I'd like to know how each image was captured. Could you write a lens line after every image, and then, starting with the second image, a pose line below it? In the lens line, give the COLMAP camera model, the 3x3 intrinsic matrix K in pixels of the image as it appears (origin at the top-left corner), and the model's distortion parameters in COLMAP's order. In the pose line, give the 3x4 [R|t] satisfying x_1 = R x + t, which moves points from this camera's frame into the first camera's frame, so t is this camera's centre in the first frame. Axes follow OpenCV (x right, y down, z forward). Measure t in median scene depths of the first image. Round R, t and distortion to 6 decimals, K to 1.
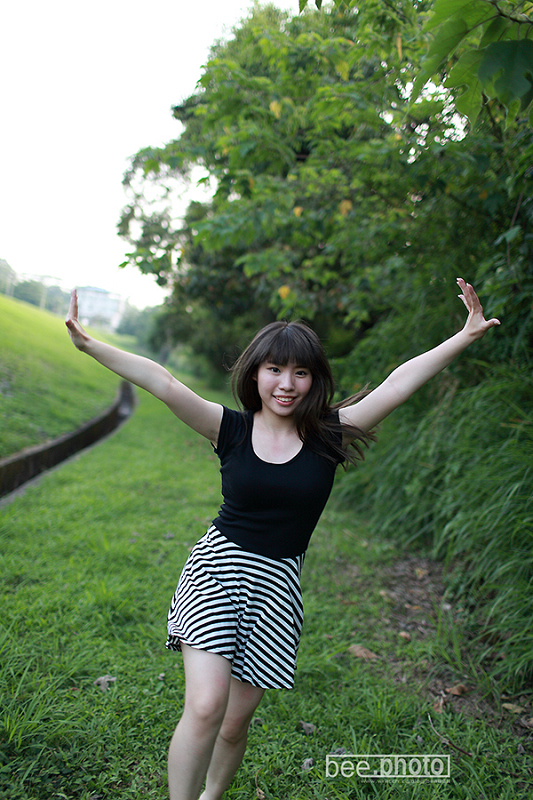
lens RADIAL K [[1246.0, 0, 266.5], [0, 1246.0, 400.0], [0, 0, 1]] dist [0.026490, 0.013754]
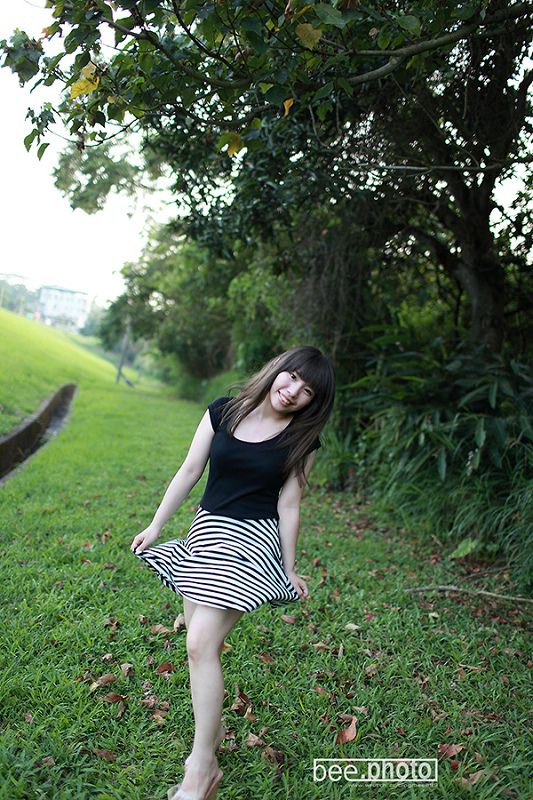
lens RADIAL K [[1246.0, 0, 266.5], [0, 1246.0, 400.0], [0, 0, 1]] dist [0.026490, 0.013754]
pose [[0.999605, 0.012049, 0.025404, -0.016310], [-0.011952, 0.999921, -0.003953, -0.006821], [-0.025450, 0.003647, 0.999669, 0.309461]]
